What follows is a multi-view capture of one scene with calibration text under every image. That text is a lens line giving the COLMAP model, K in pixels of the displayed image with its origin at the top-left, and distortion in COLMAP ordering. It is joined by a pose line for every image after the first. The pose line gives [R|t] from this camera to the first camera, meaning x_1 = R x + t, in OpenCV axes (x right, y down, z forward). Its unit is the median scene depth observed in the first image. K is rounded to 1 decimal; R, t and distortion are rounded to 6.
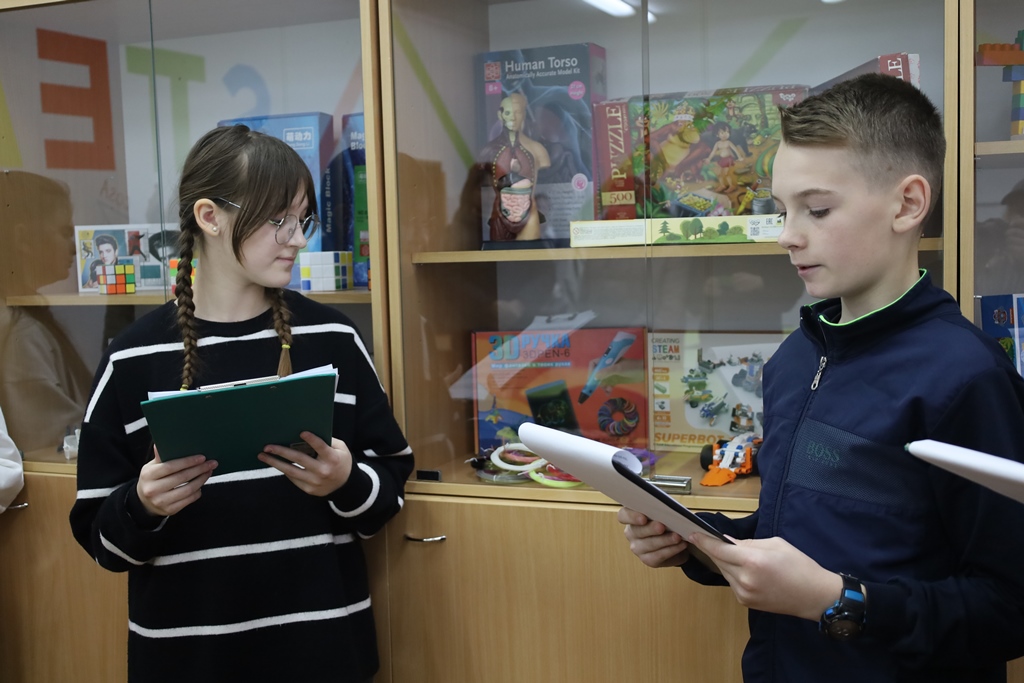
lens RADIAL K [[1175.1, 0, 512.0], [0, 1175.1, 341.5], [0, 0, 1]] dist [0.409891, -1.188613]
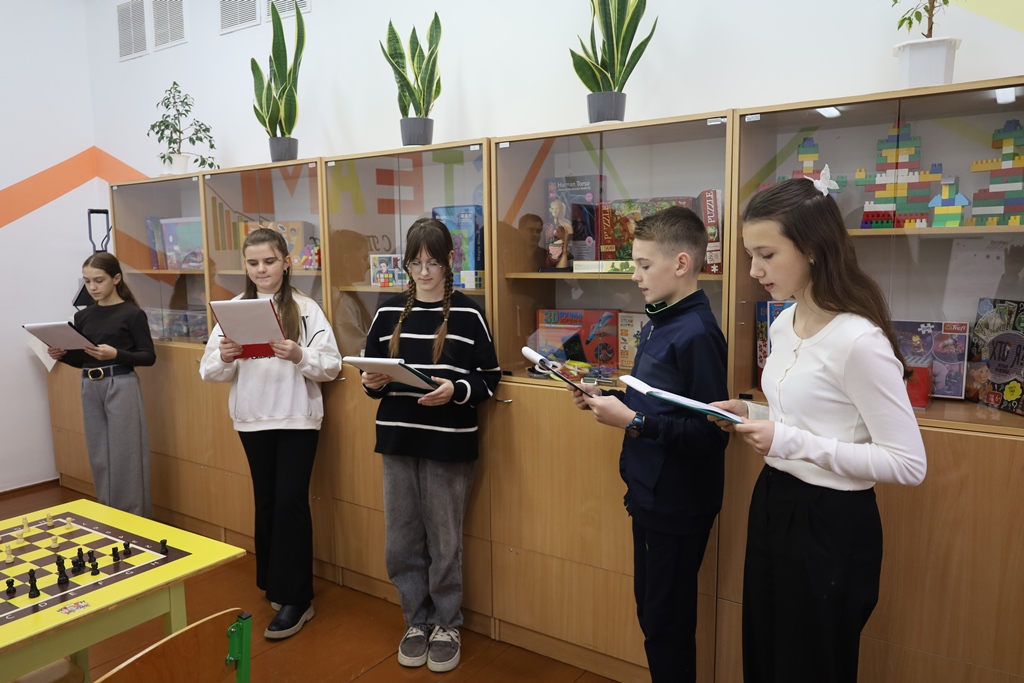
lens RADIAL K [[720.6, 0, 512.0], [0, 720.6, 341.5], [0, 0, 1]] dist [0.205847, 0.000035]
pose [[0.982471, 0.043278, -0.181325, 0.170361], [-0.035143, 0.998237, 0.047840, -0.011676], [0.183075, -0.040630, 0.982259, -0.316515]]
